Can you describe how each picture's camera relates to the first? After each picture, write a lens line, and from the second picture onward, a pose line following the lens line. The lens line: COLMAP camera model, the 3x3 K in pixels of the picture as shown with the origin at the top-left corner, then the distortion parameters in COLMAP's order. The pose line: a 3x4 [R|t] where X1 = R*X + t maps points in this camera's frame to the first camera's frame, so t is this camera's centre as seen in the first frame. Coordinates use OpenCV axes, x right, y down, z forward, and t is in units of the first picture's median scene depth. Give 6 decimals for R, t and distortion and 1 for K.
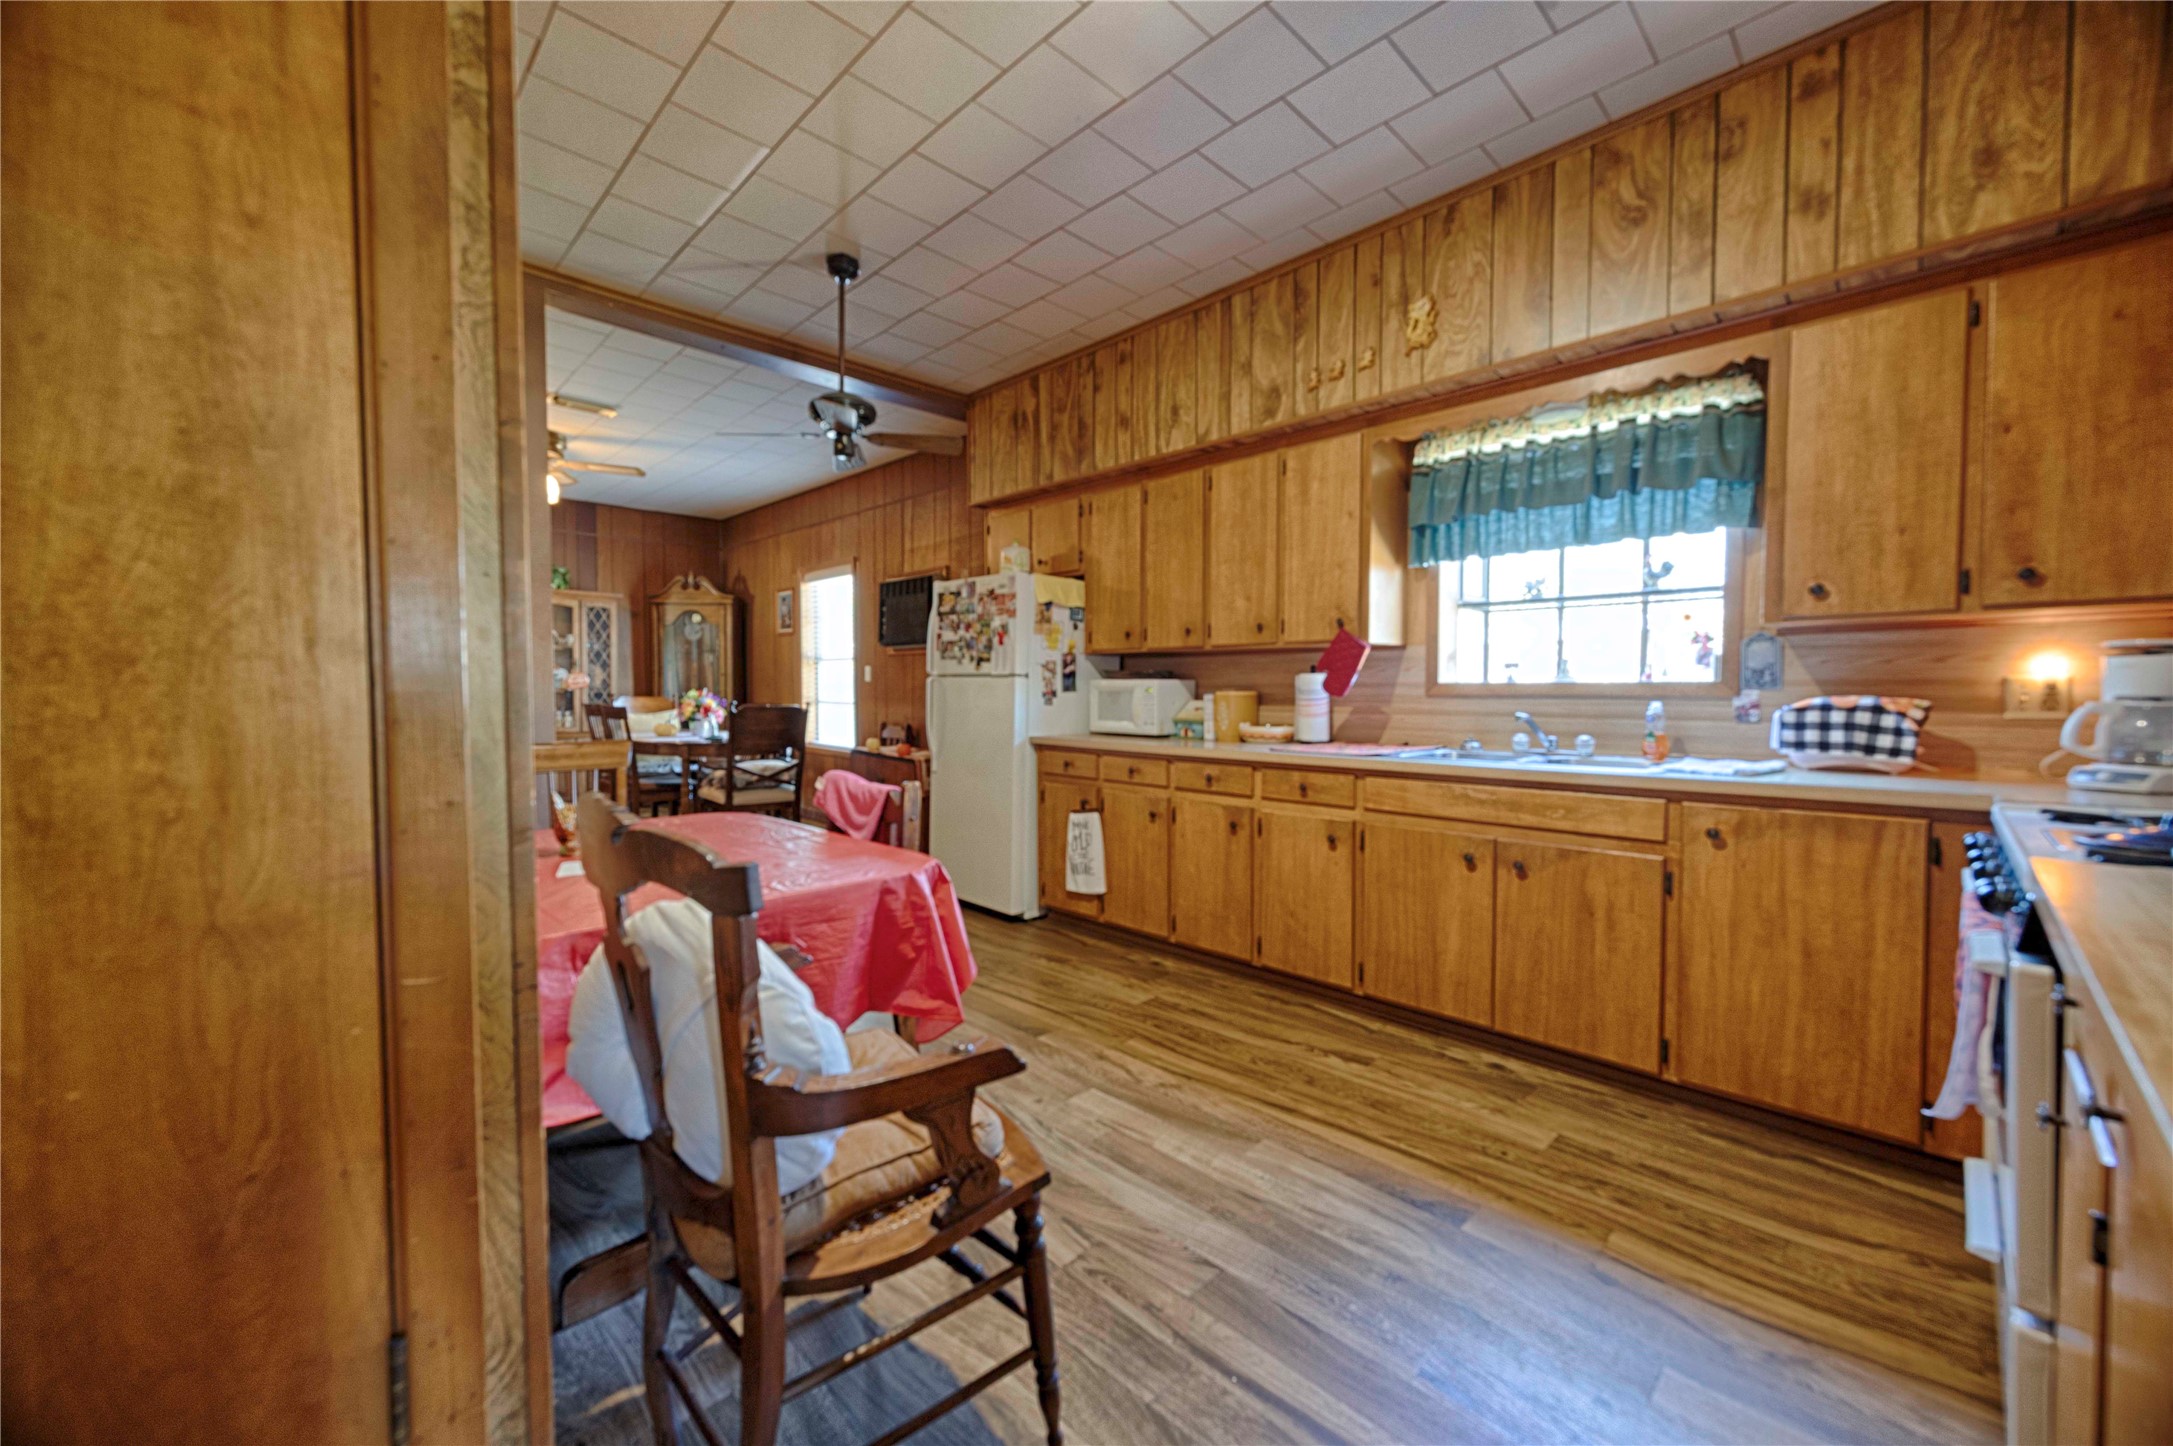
lens RADIAL K [[832.3, 0, 1085.1], [0, 832.3, 726.7], [0, 0, 1]] dist [-0.000112, 0.000353]
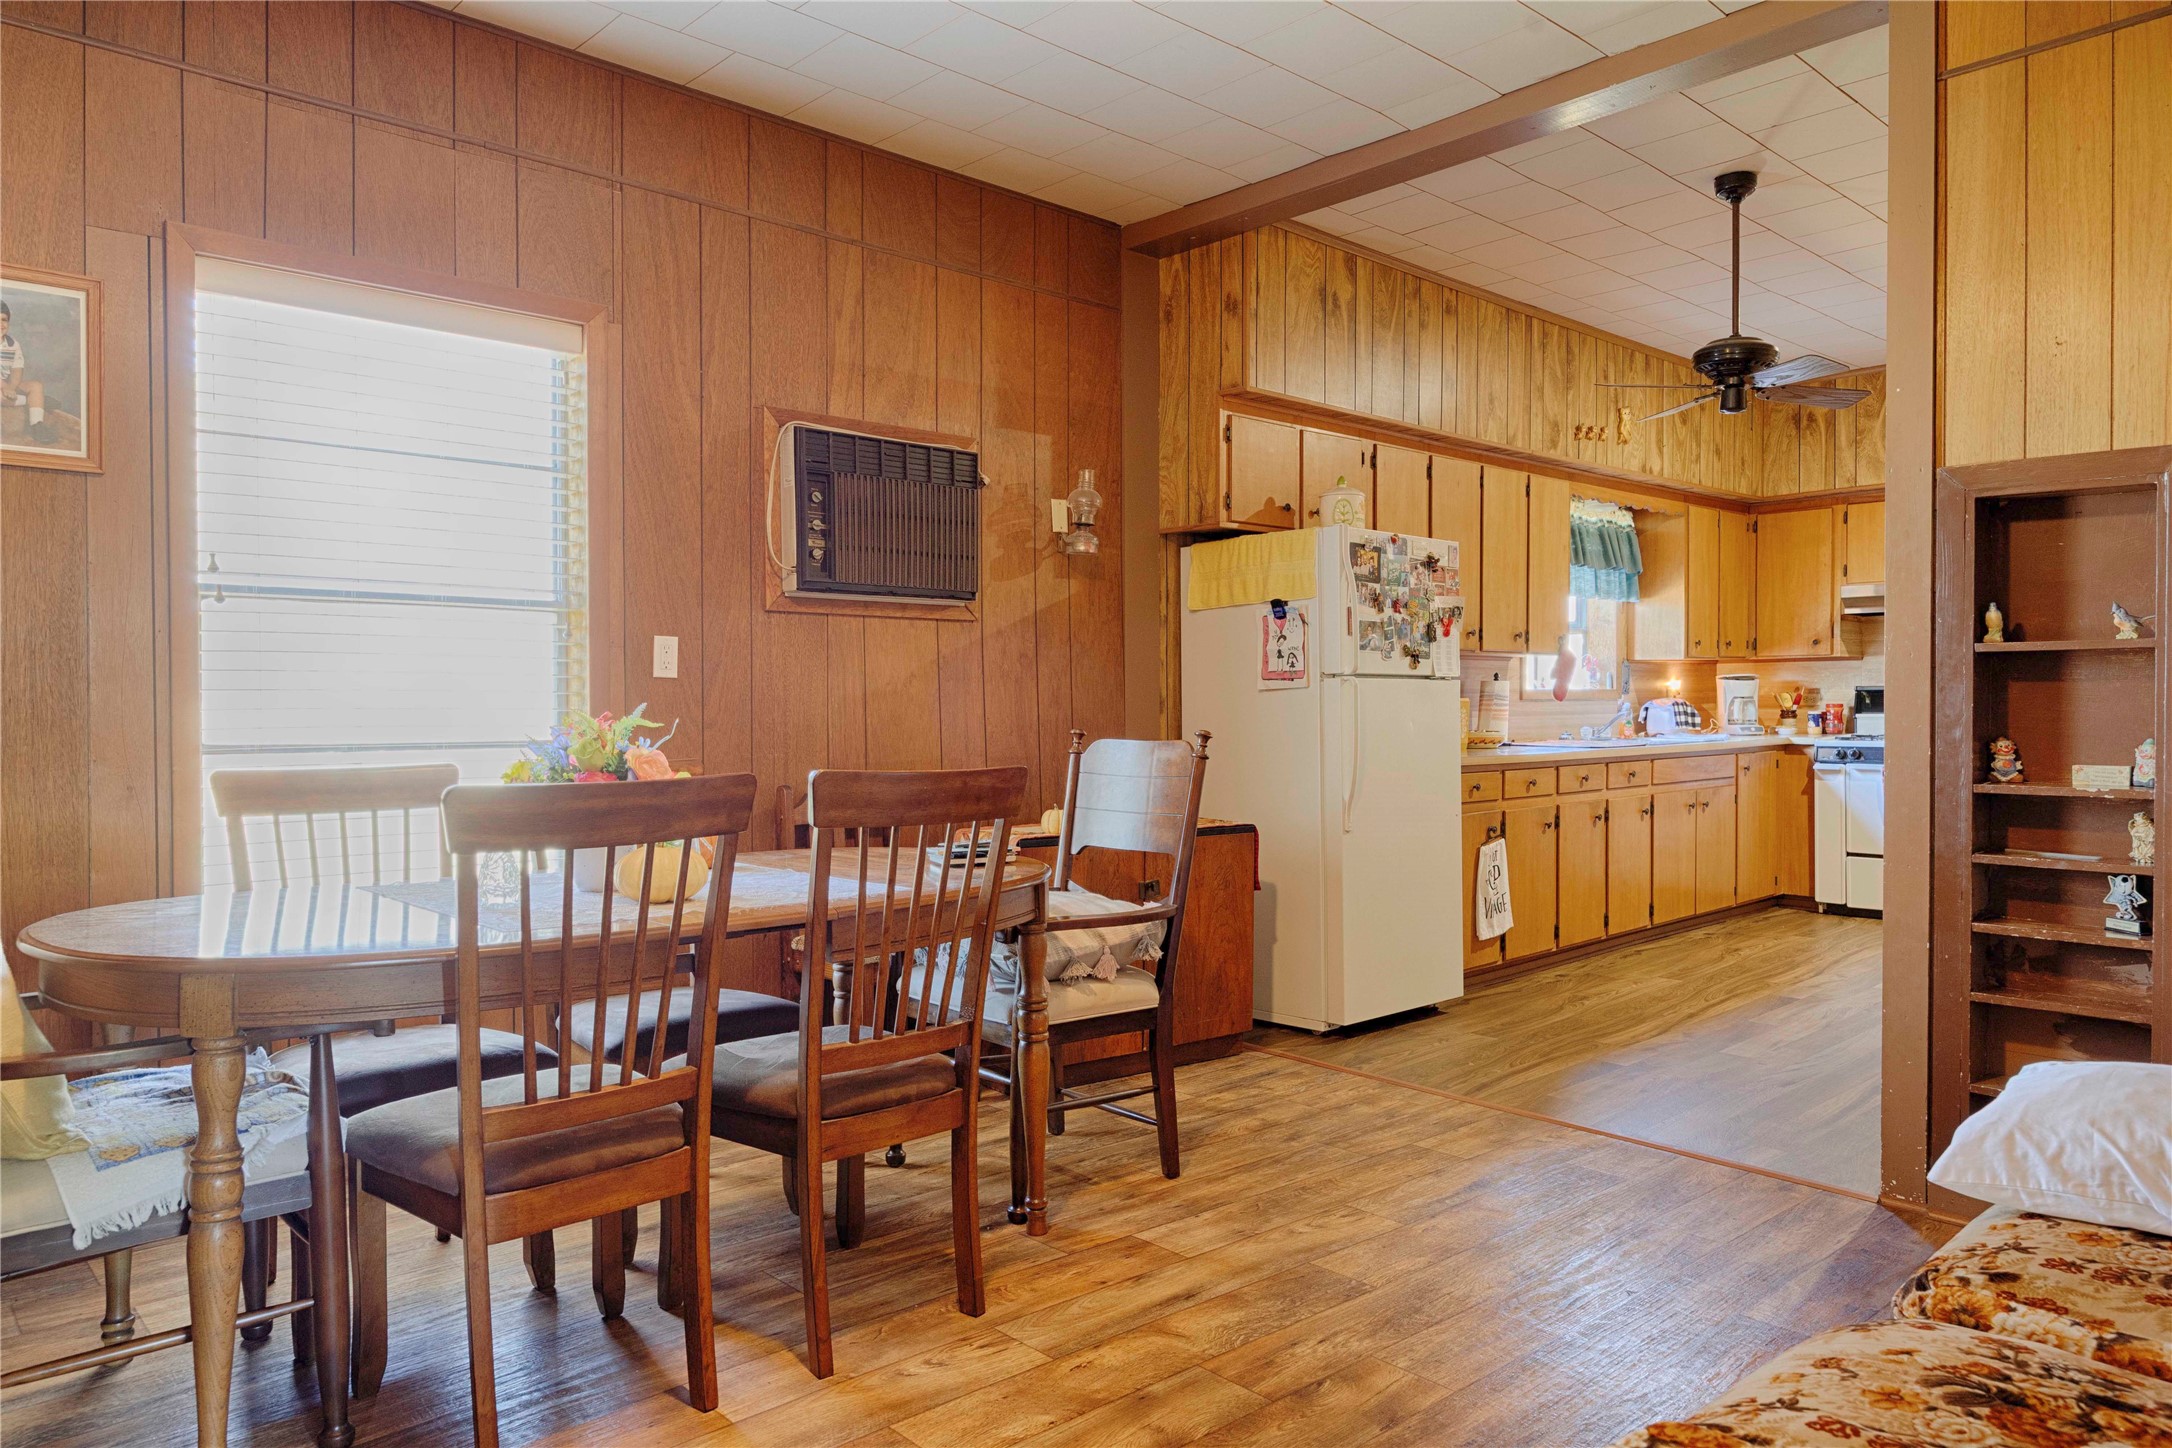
lens RADIAL K [[1436.6, 0, 1077.1], [0, 1436.6, 721.9], [0, 0, 1]] dist [-0.005288, -0.001047]
pose [[0.027155, -0.022233, 0.999384, -1.869558], [0.047203, 0.998666, 0.020935, -0.087604], [-0.998516, 0.046605, 0.028168, 1.753063]]
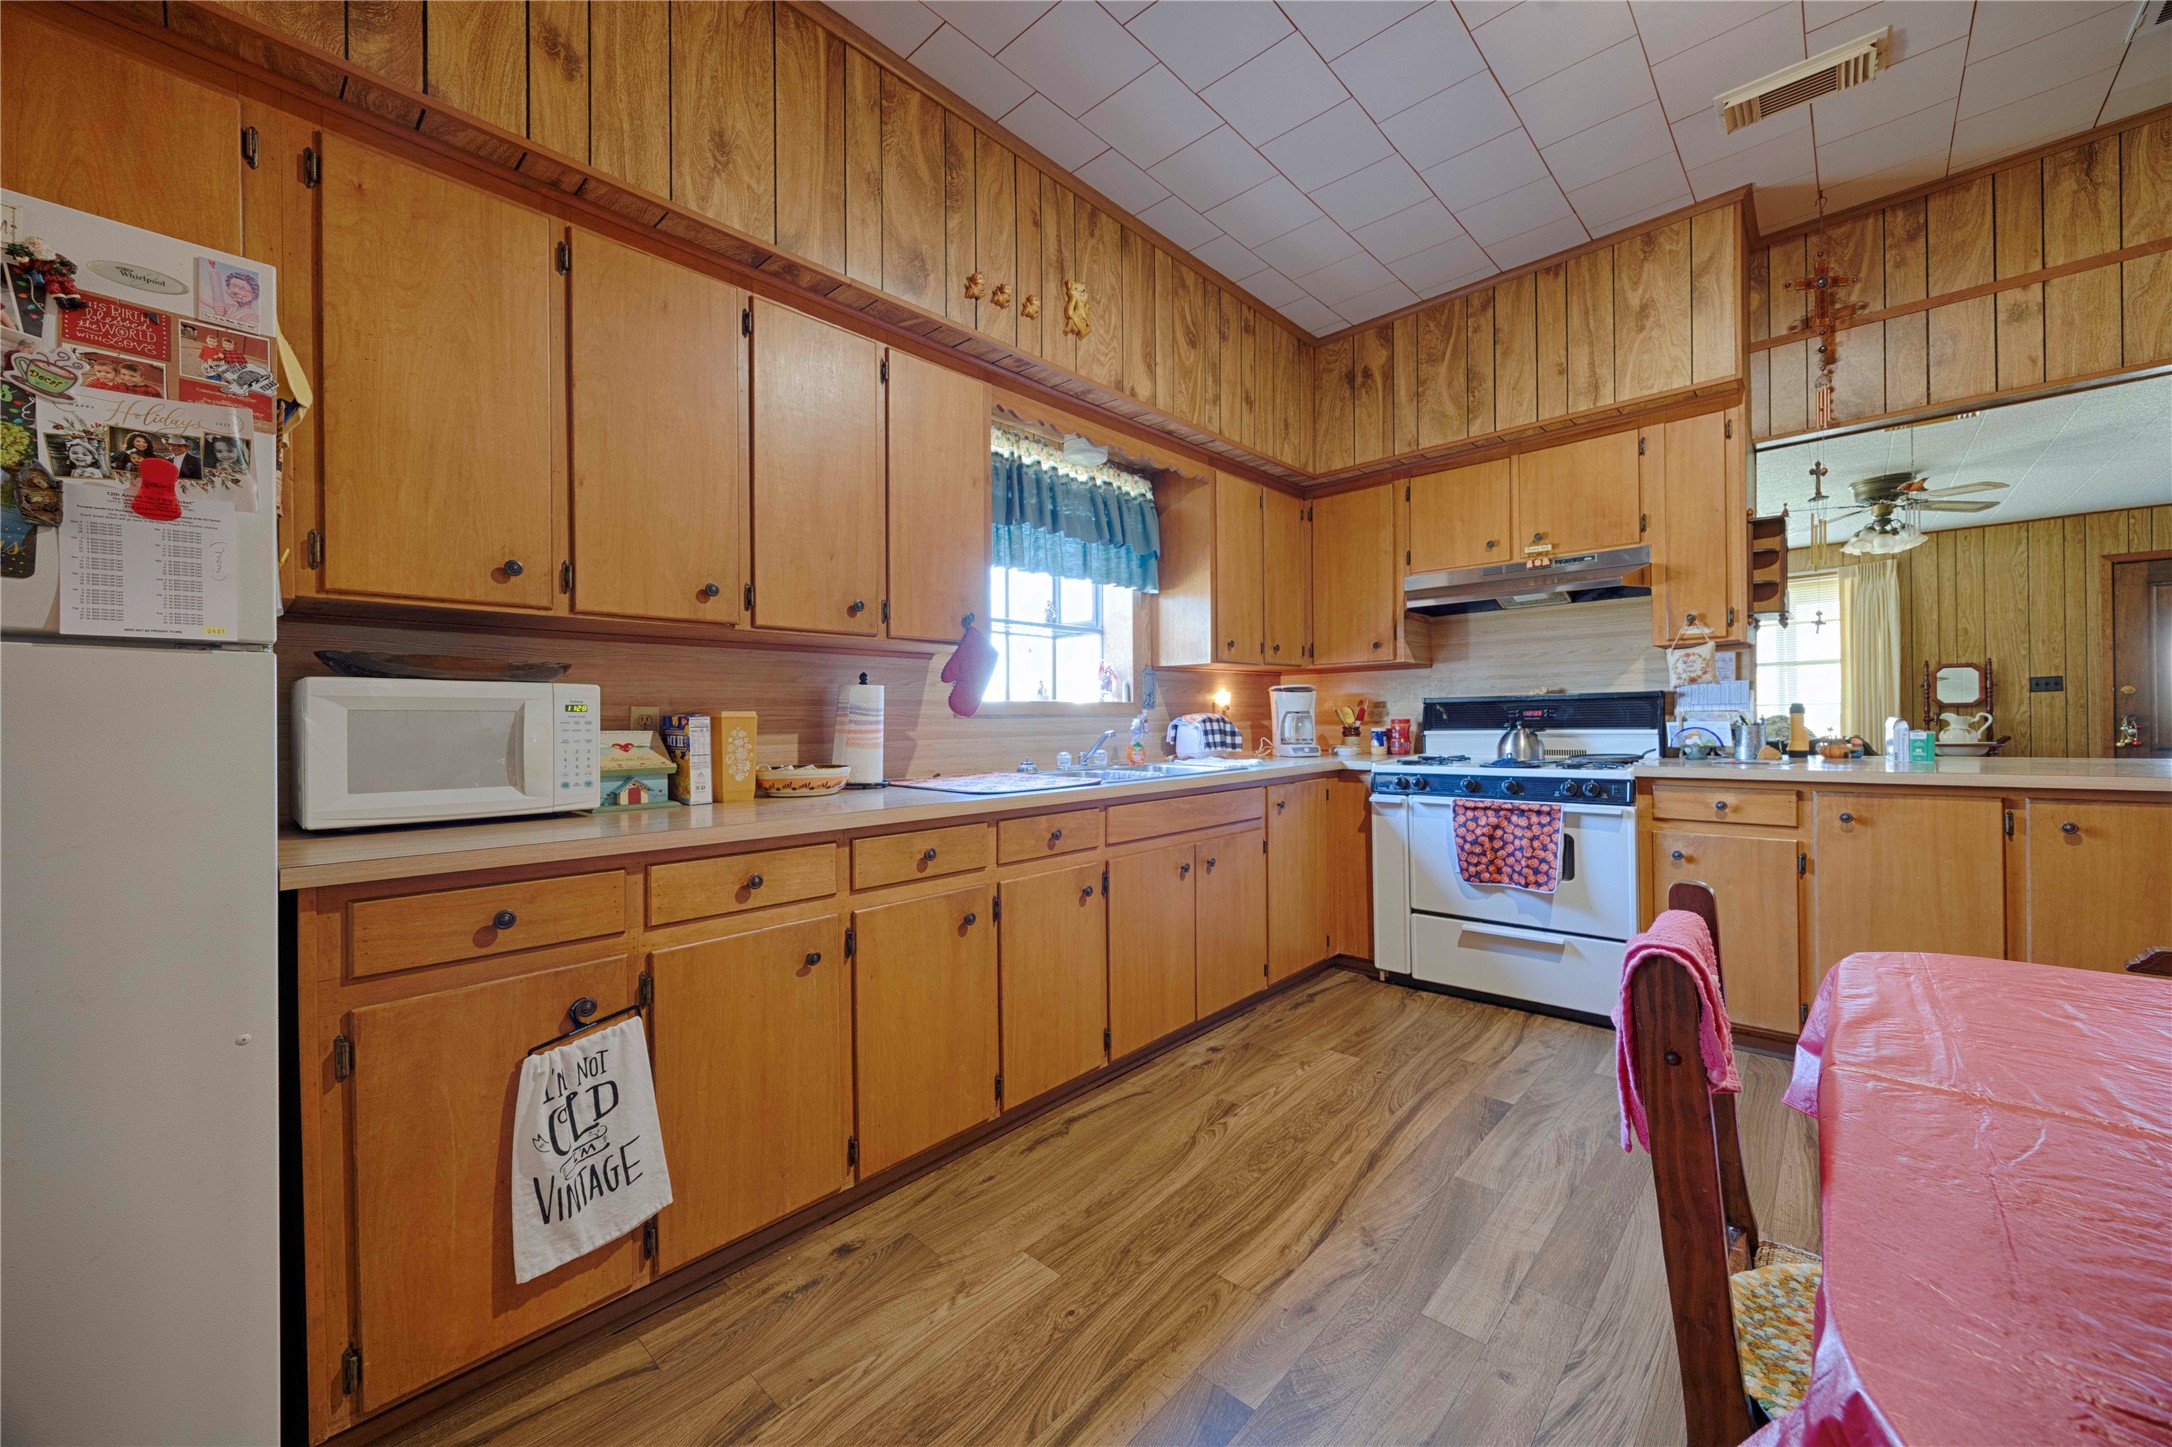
lens RADIAL K [[832.0, 0, 1090.8], [0, 832.0, 722.8], [0, 0, 1]] dist [-0.000112, 0.000353]
pose [[-0.058645, -0.008390, 0.998244, -0.490179], [0.052423, 0.998559, 0.011472, -0.035683], [-0.996902, 0.053004, -0.058120, 1.007252]]
